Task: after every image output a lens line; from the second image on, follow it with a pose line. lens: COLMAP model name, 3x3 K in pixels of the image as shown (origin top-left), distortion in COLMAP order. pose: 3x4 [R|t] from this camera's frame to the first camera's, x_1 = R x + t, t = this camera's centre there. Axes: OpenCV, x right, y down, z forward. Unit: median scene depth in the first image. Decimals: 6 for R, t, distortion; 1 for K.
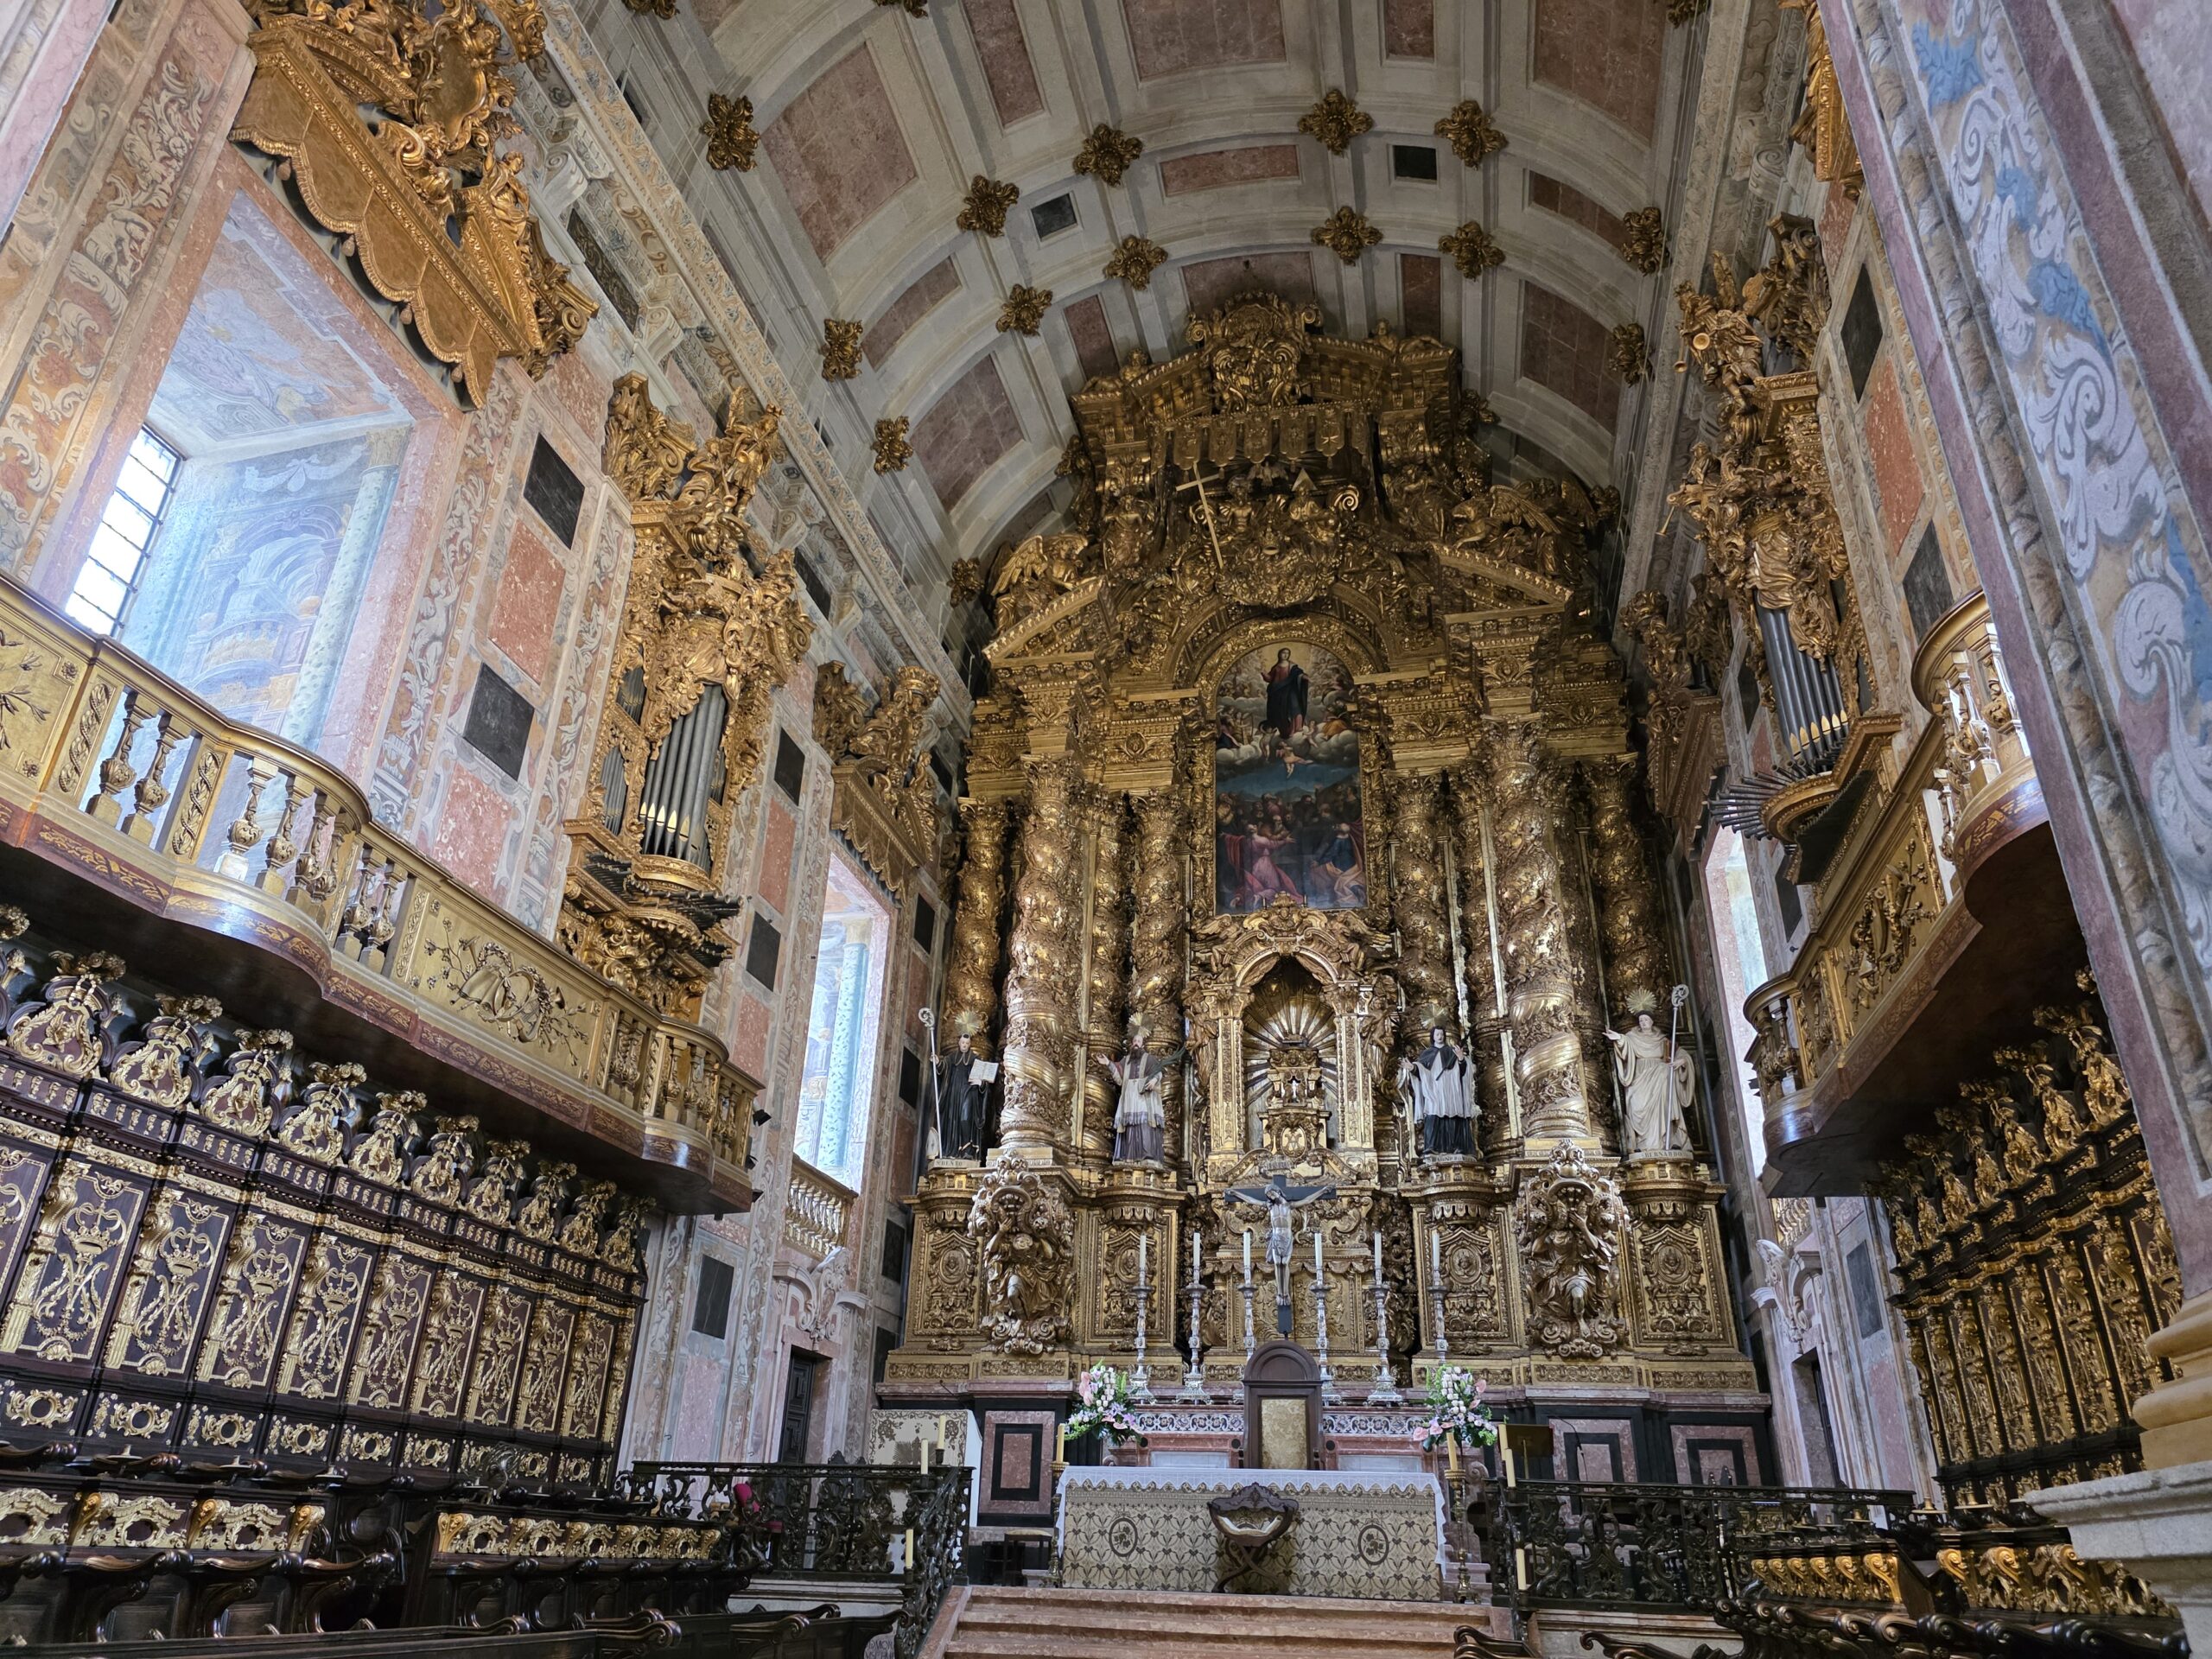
lens RADIAL K [[1486.6, 0, 1110.2], [0, 1486.6, 817.7], [0, 0, 1]] dist [0.067993, -0.066613]
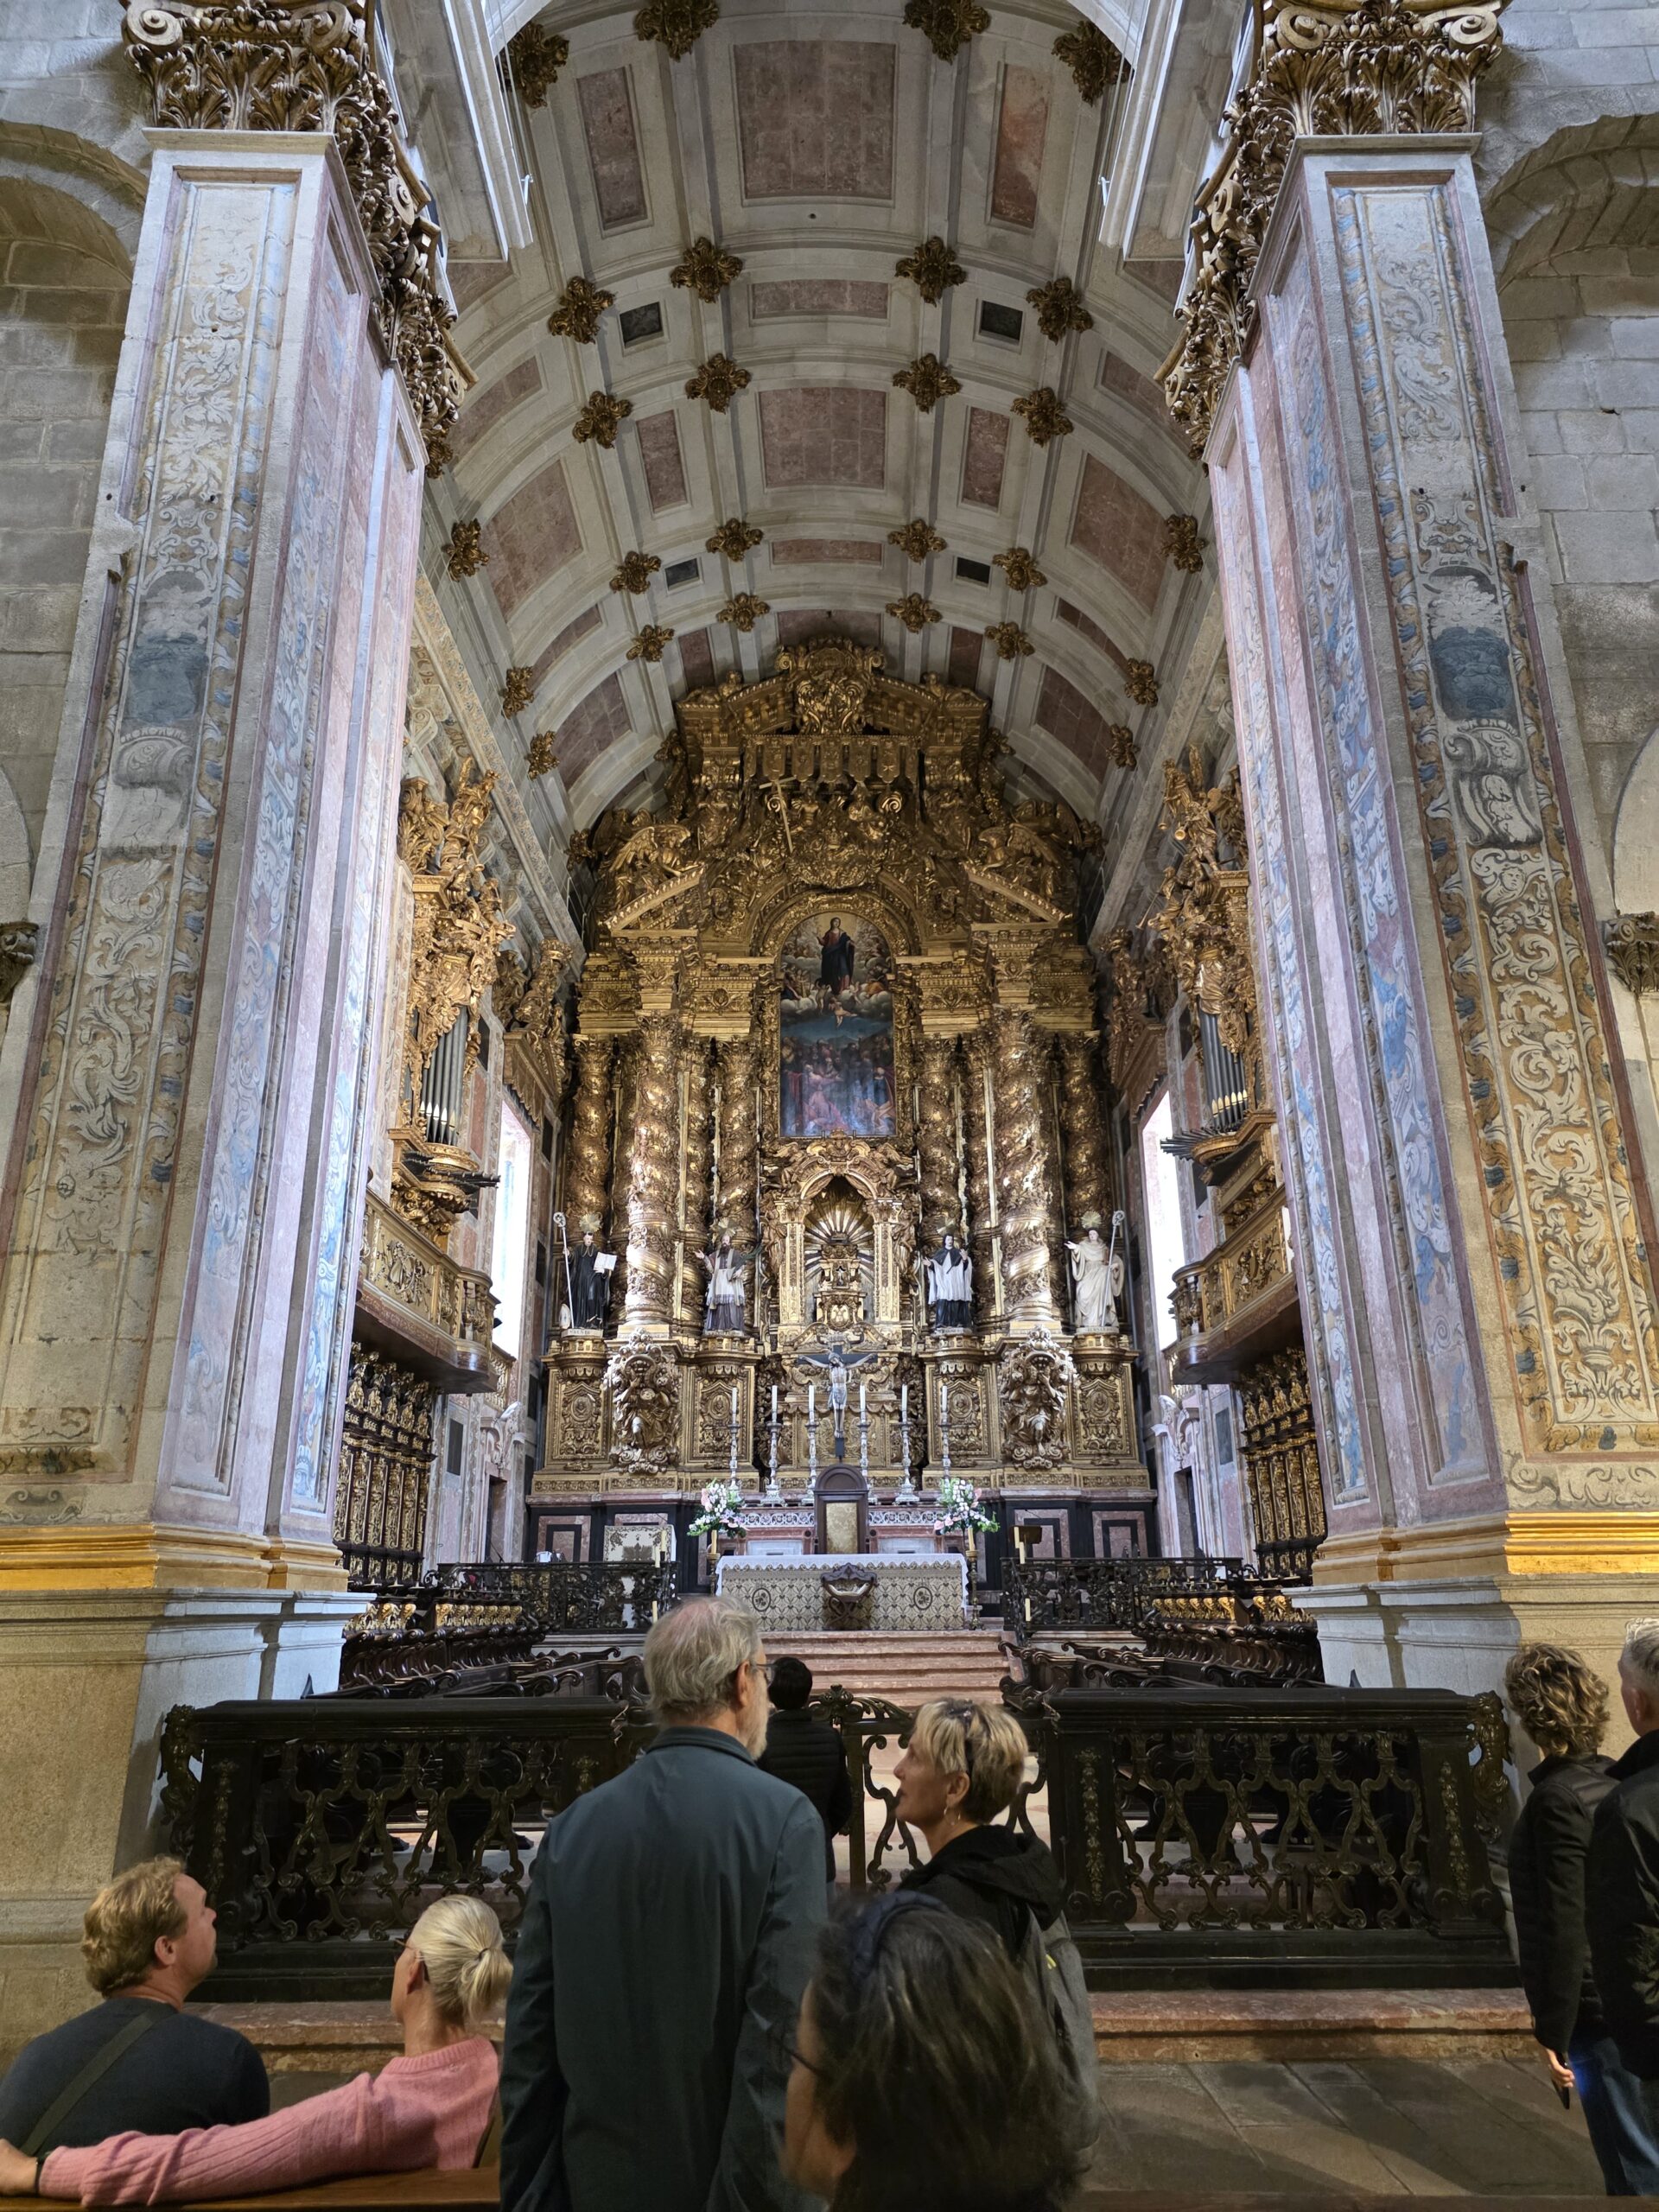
lens RADIAL K [[1486.6, 0, 829.5], [0, 1486.6, 1106.0], [0, 0, 1]] dist [0.067993, -0.066613]
pose [[0.979934, 0.026634, 0.197536, -0.163247], [-0.053584, 0.989751, 0.132371, -0.153900], [-0.191986, -0.140300, 0.971317, -0.289627]]
